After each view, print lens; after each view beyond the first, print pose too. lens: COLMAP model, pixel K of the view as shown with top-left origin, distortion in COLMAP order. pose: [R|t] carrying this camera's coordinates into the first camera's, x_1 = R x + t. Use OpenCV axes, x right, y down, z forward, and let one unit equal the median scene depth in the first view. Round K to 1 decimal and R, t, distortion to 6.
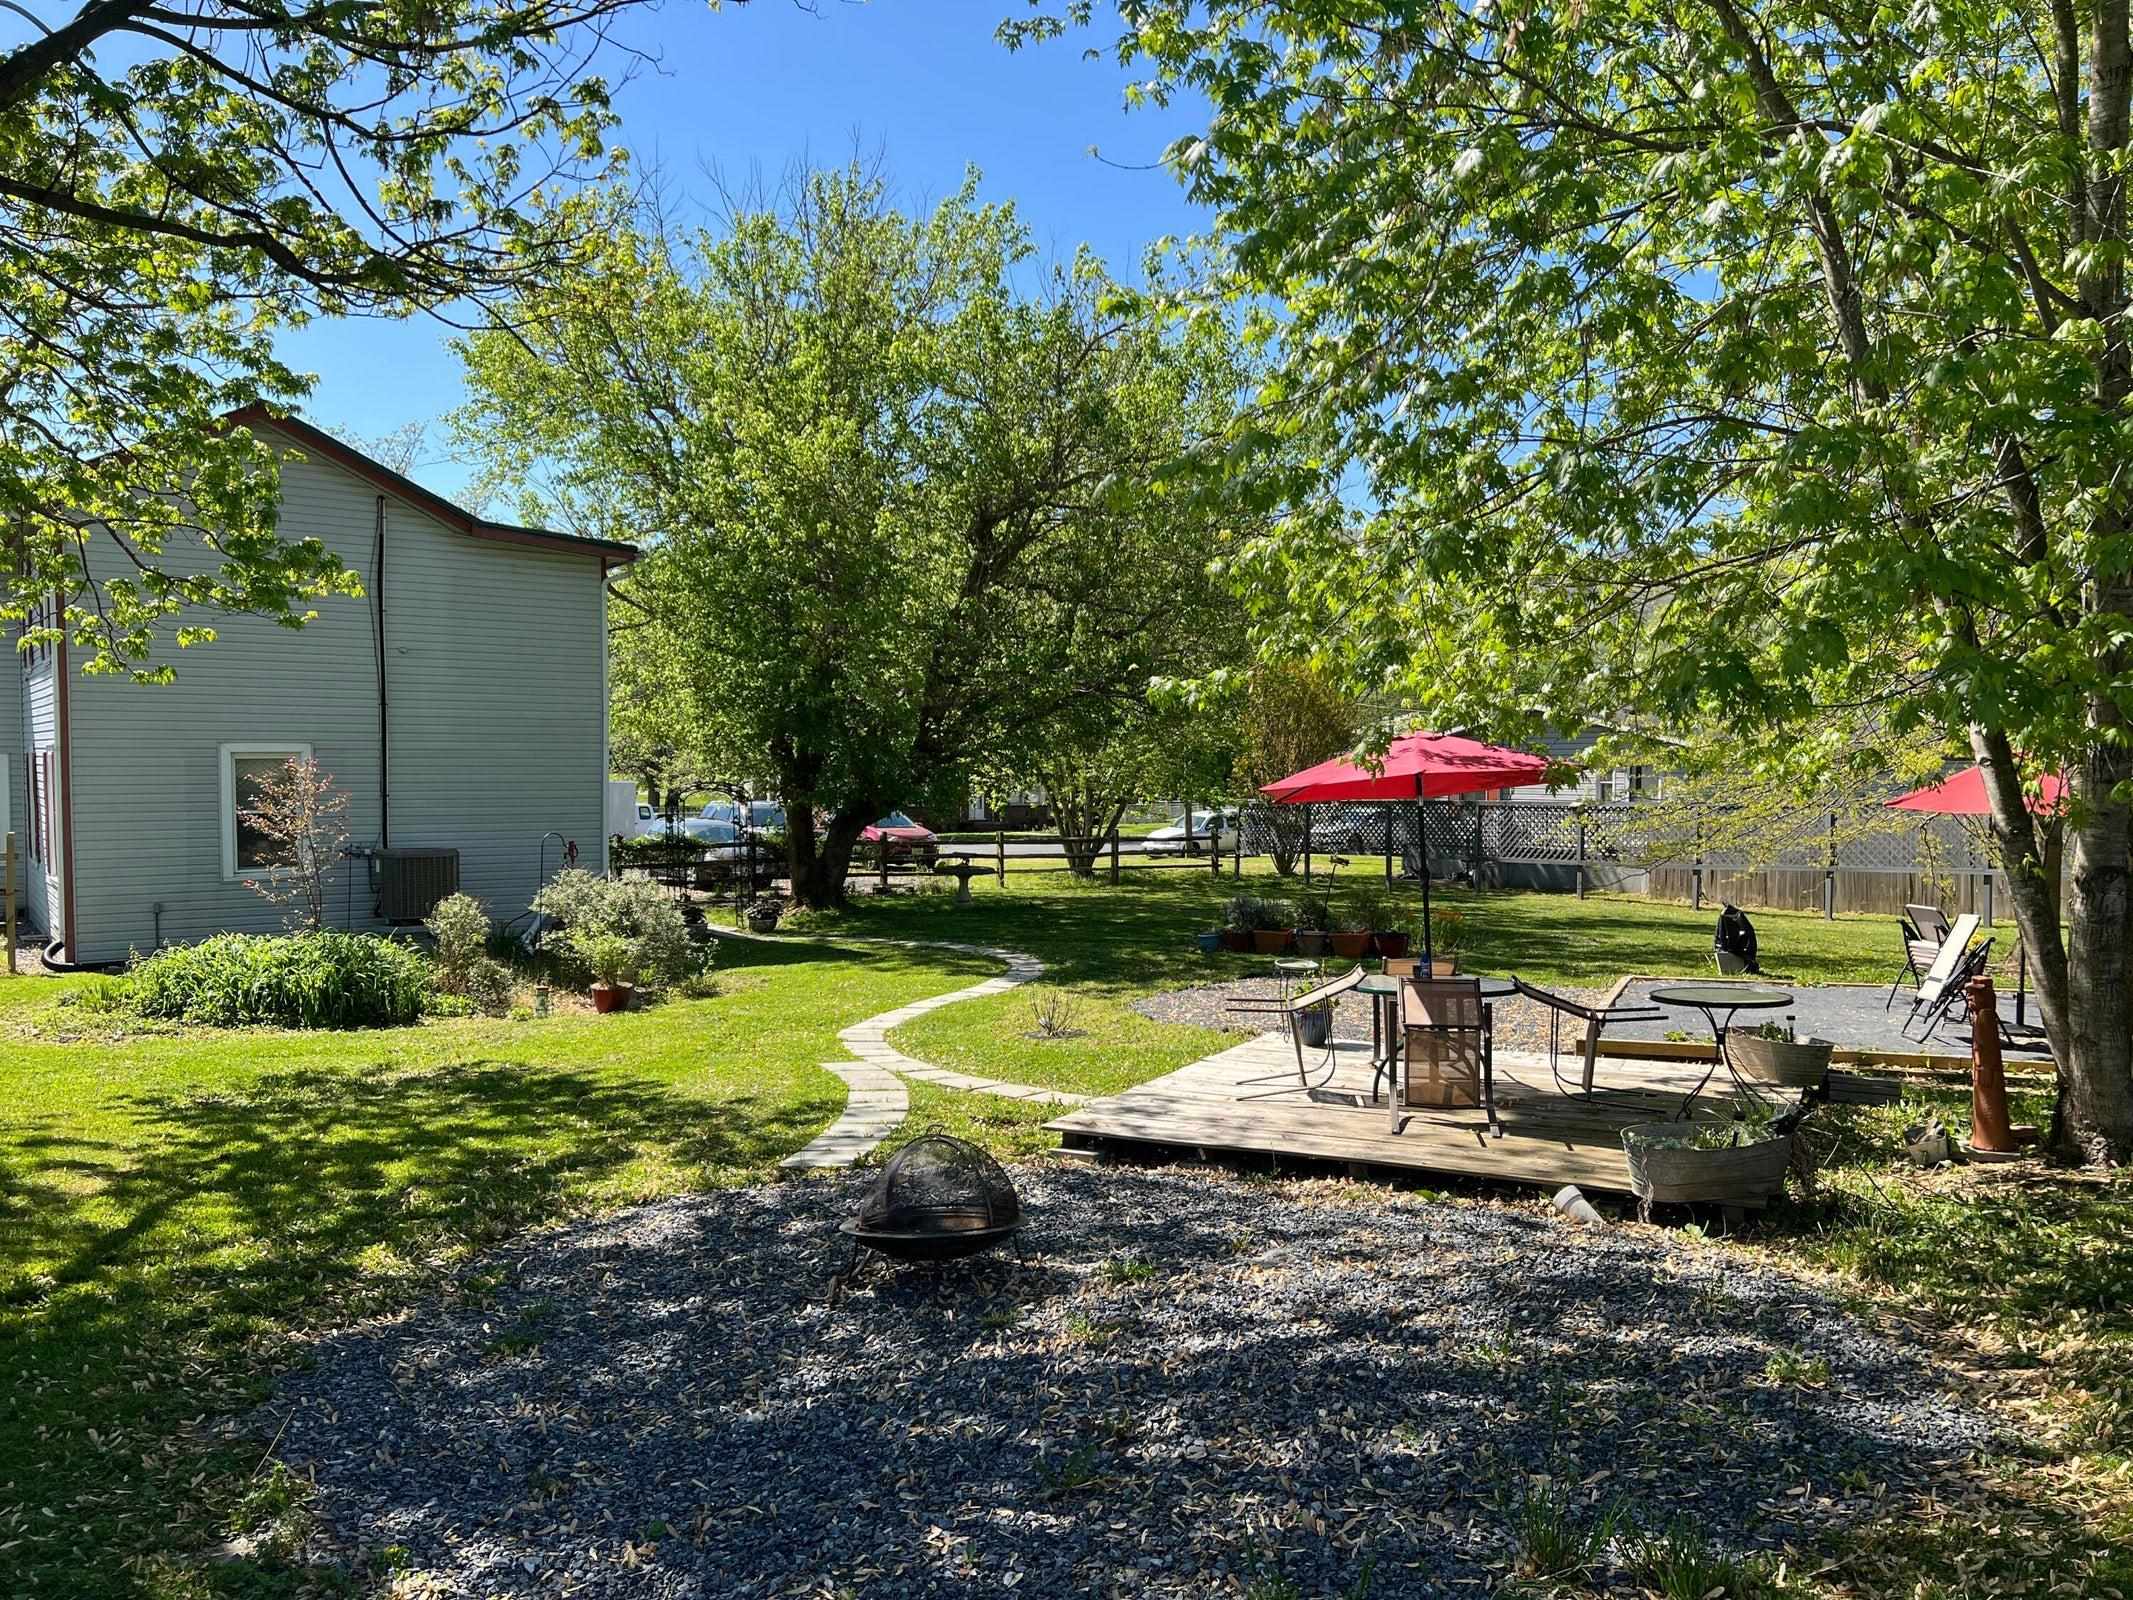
lens RADIAL K [[1591.9, 0, 1065.9], [0, 1591.9, 806.5], [0, 0, 1]] dist [0.038454, -0.042311]
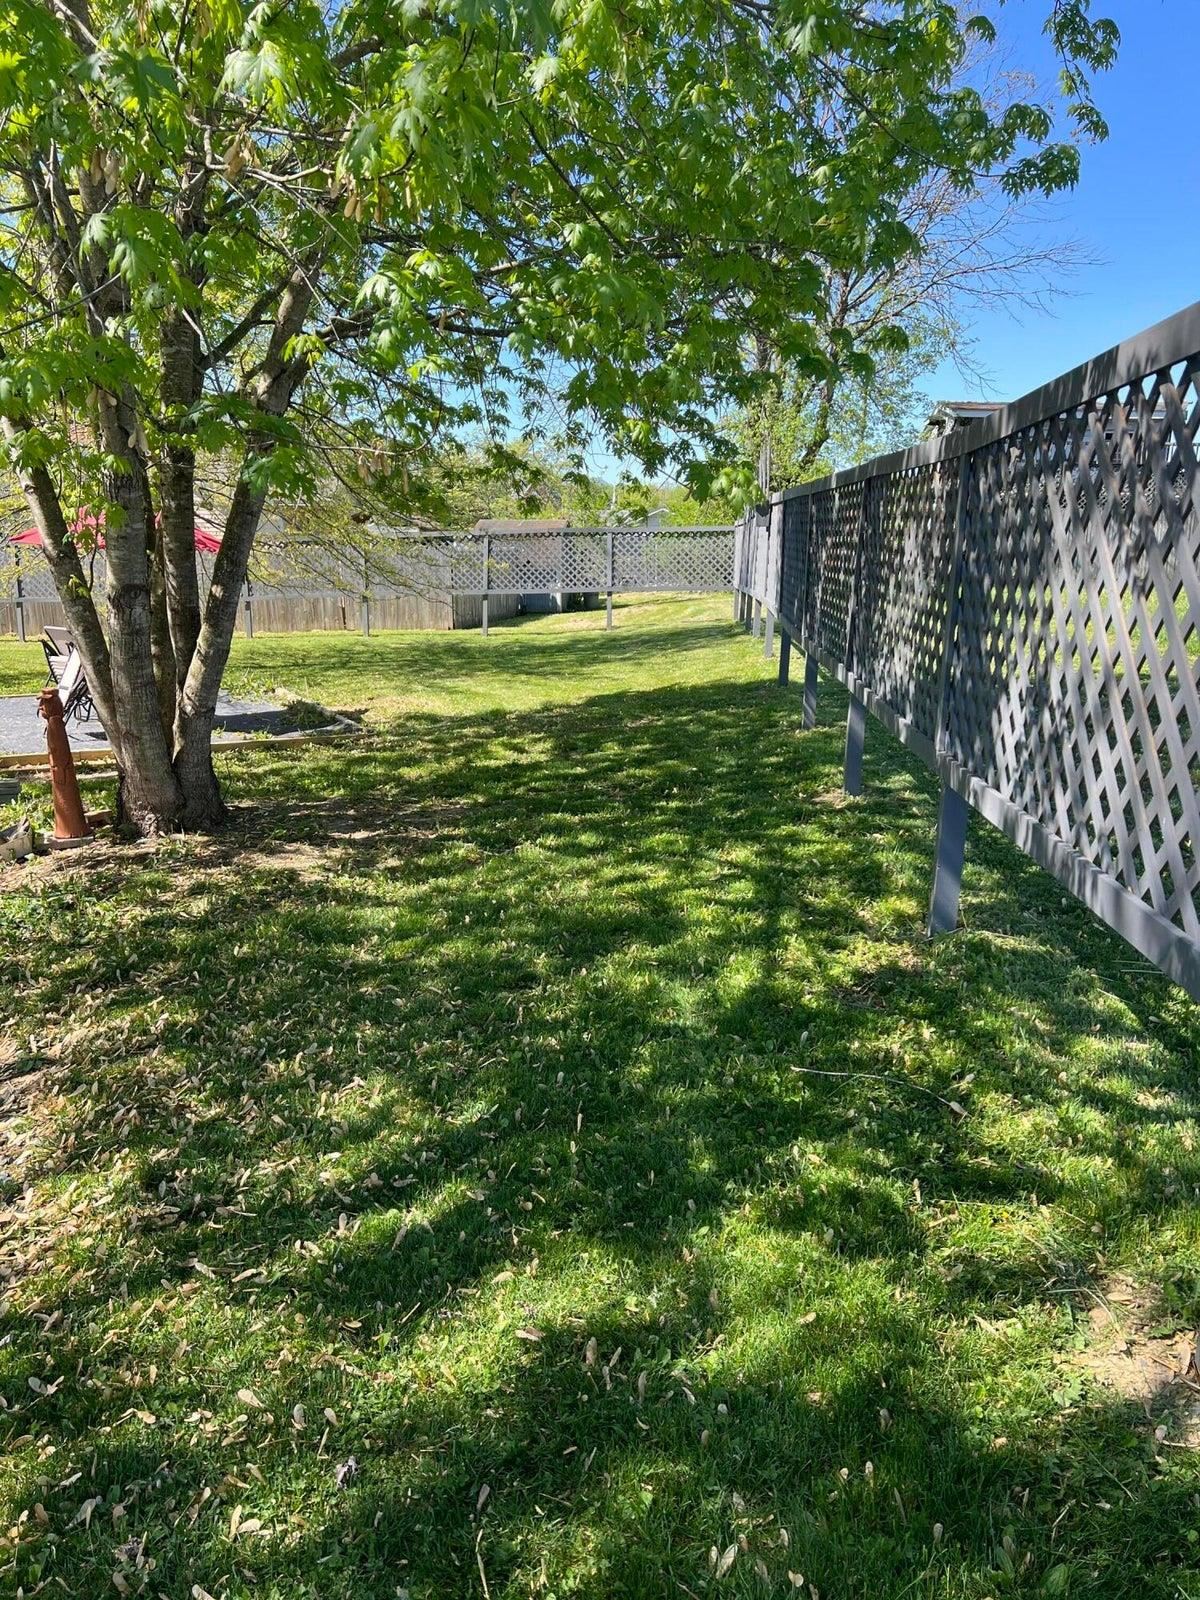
lens RADIAL K [[1194.1, 0, 600.9], [0, 1194.1, 799.9], [0, 0, 1]] dist [0.038454, -0.042311]
pose [[0.651931, -0.153049, 0.742672, 0.196536], [0.001492, 0.979676, 0.200581, 0.015326], [-0.758276, -0.129657, 0.638910, 0.169135]]
